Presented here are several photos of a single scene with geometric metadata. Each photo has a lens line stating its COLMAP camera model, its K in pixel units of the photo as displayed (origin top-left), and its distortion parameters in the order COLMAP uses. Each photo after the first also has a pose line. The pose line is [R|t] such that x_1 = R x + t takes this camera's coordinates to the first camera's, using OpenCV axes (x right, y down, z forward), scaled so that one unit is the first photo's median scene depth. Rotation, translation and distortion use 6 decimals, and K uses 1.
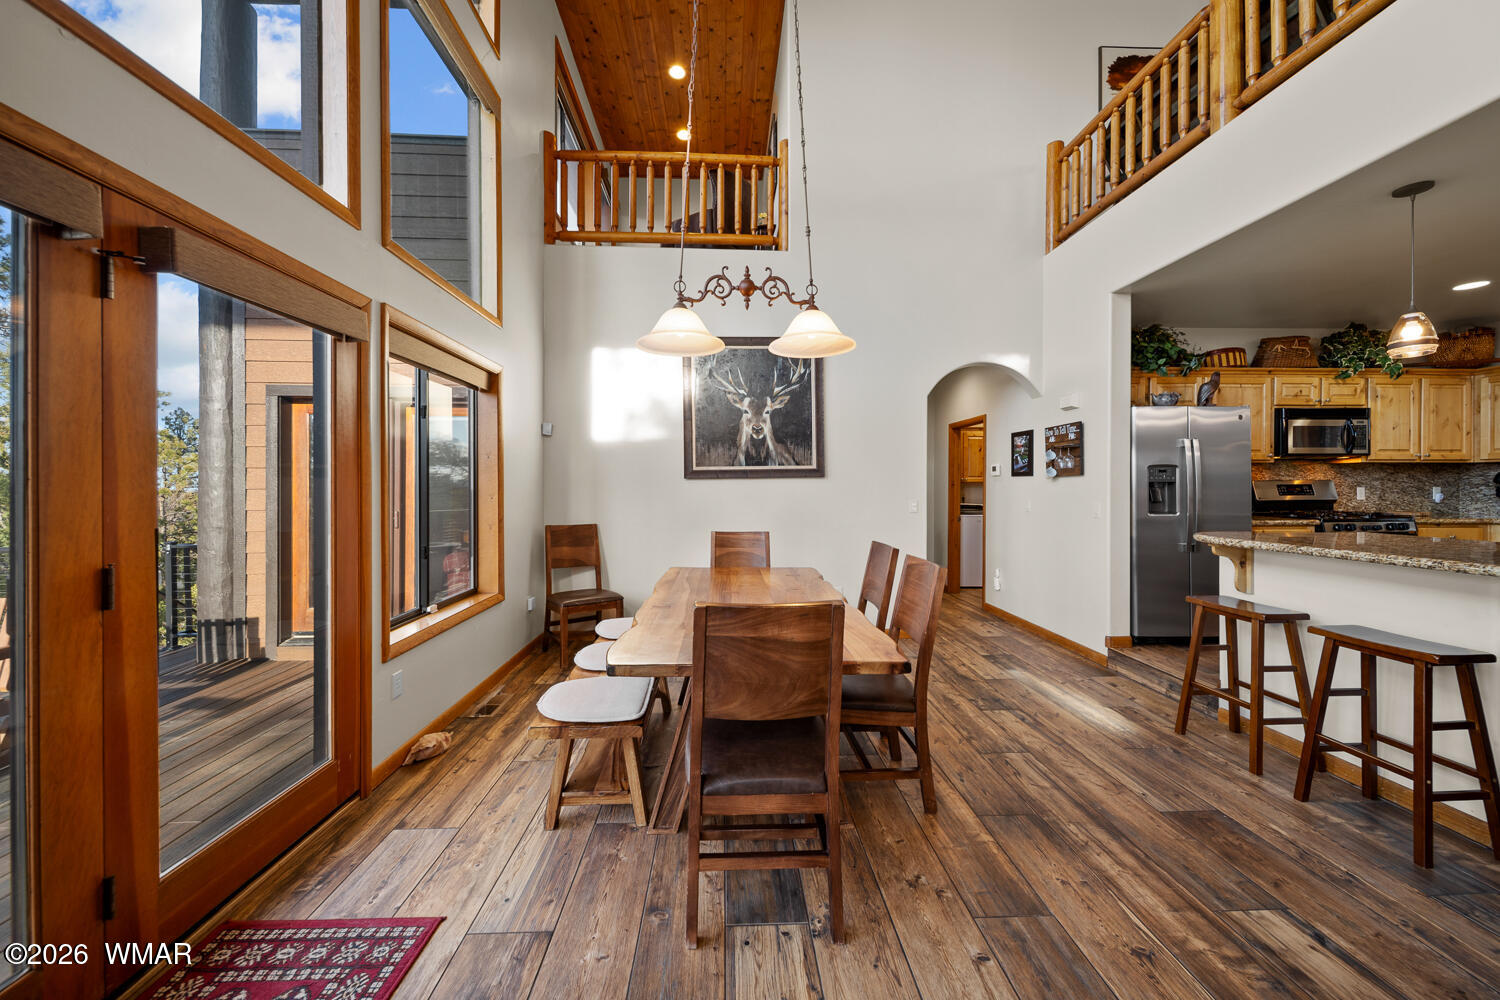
lens RADIAL K [[536.8, 0, 751.3], [0, 536.8, 489.8], [0, 0, 1]] dist [0.008402, -0.001069]
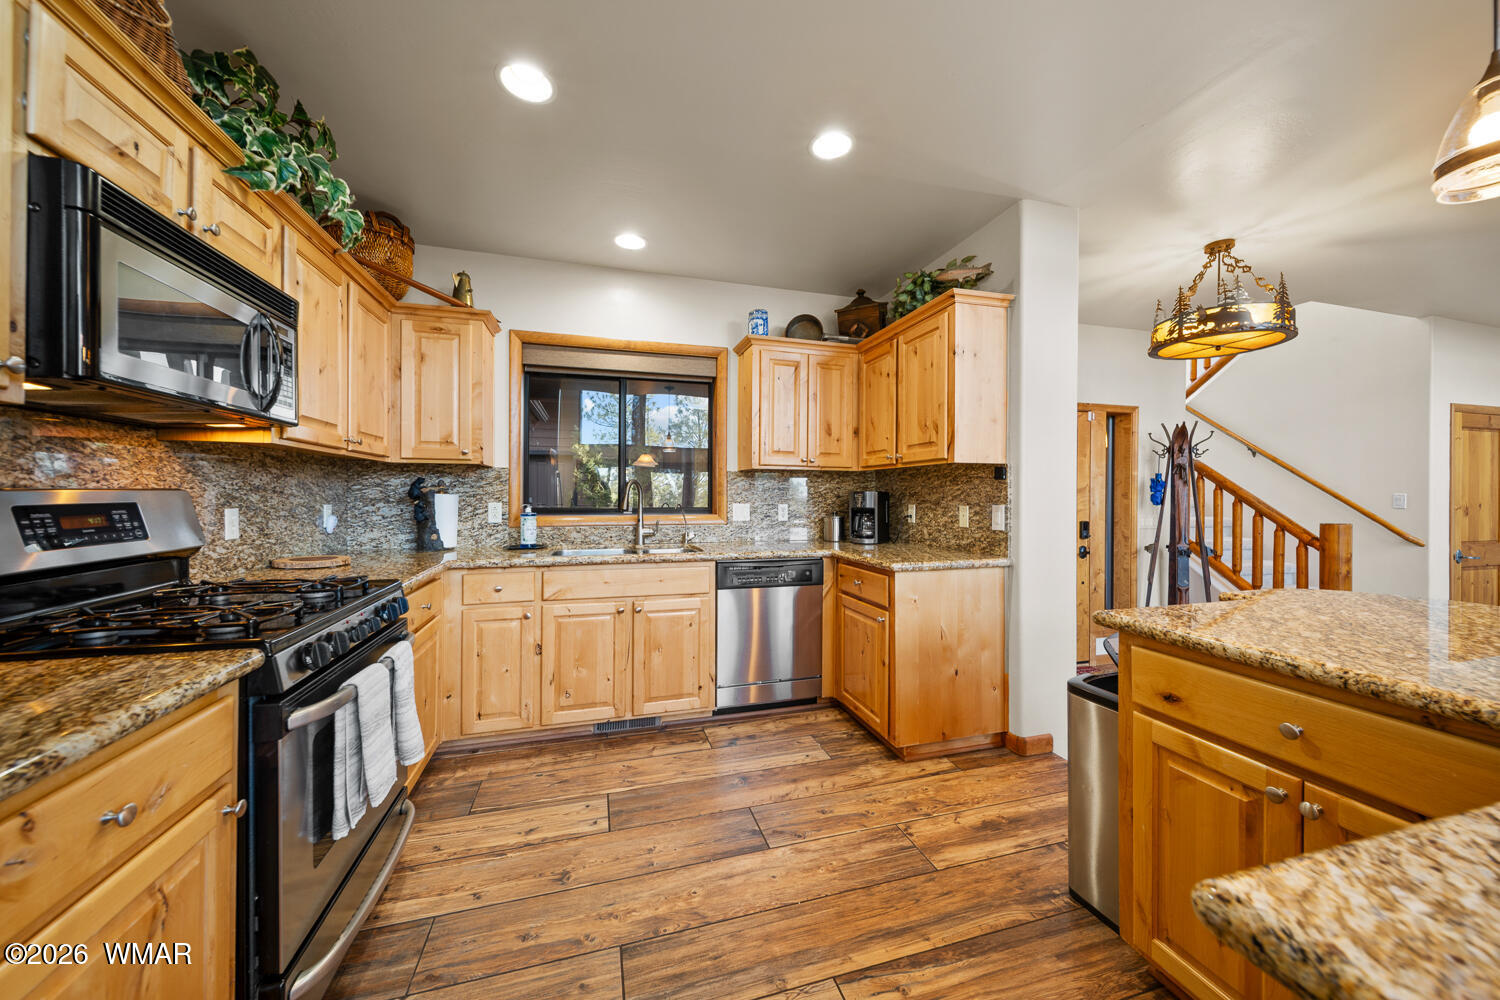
lens RADIAL K [[536.8, 0, 745.9], [0, 536.8, 495.9], [0, 0, 1]] dist [0.008402, -0.001069]
pose [[-0.234780, -0.000906, 0.972048, 0.687657], [0.002750, 0.999995, 0.001597, -0.014619], [-0.972045, 0.003048, -0.234776, 0.772983]]
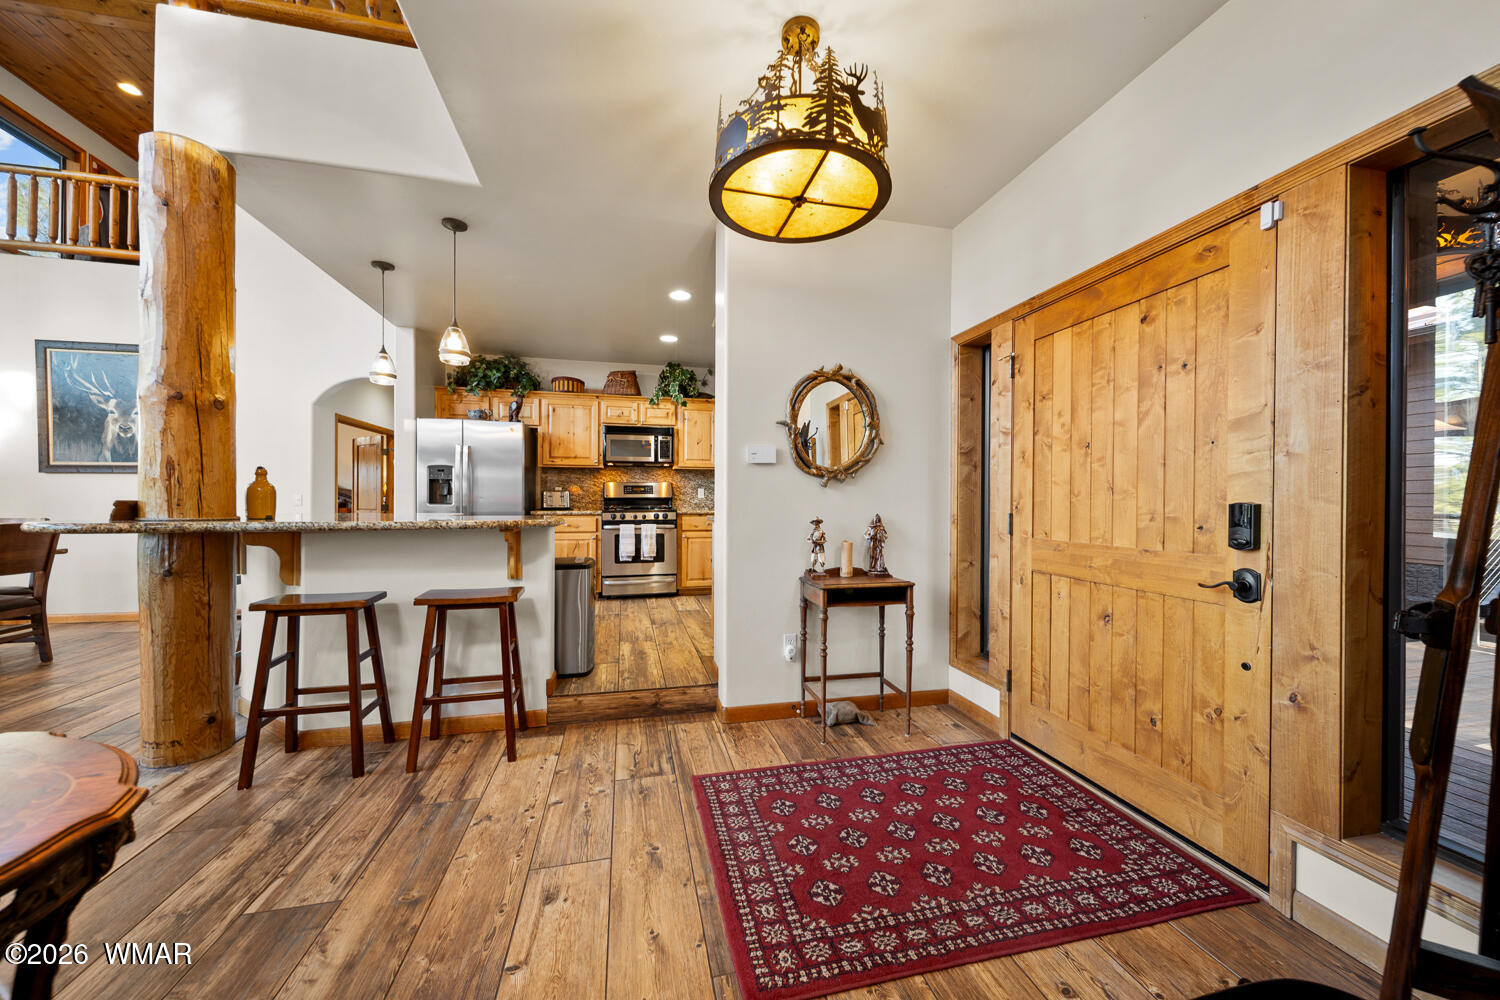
lens RADIAL K [[536.8, 0, 751.6], [0, 536.8, 503.3], [0, 0, 1]] dist [0.008402, -0.001069]
pose [[0.983744, 0.006428, 0.179463, 1.068568], [-0.006141, 0.999979, -0.002153, 0.034075], [-0.179473, 0.001016, 0.983762, -0.312207]]
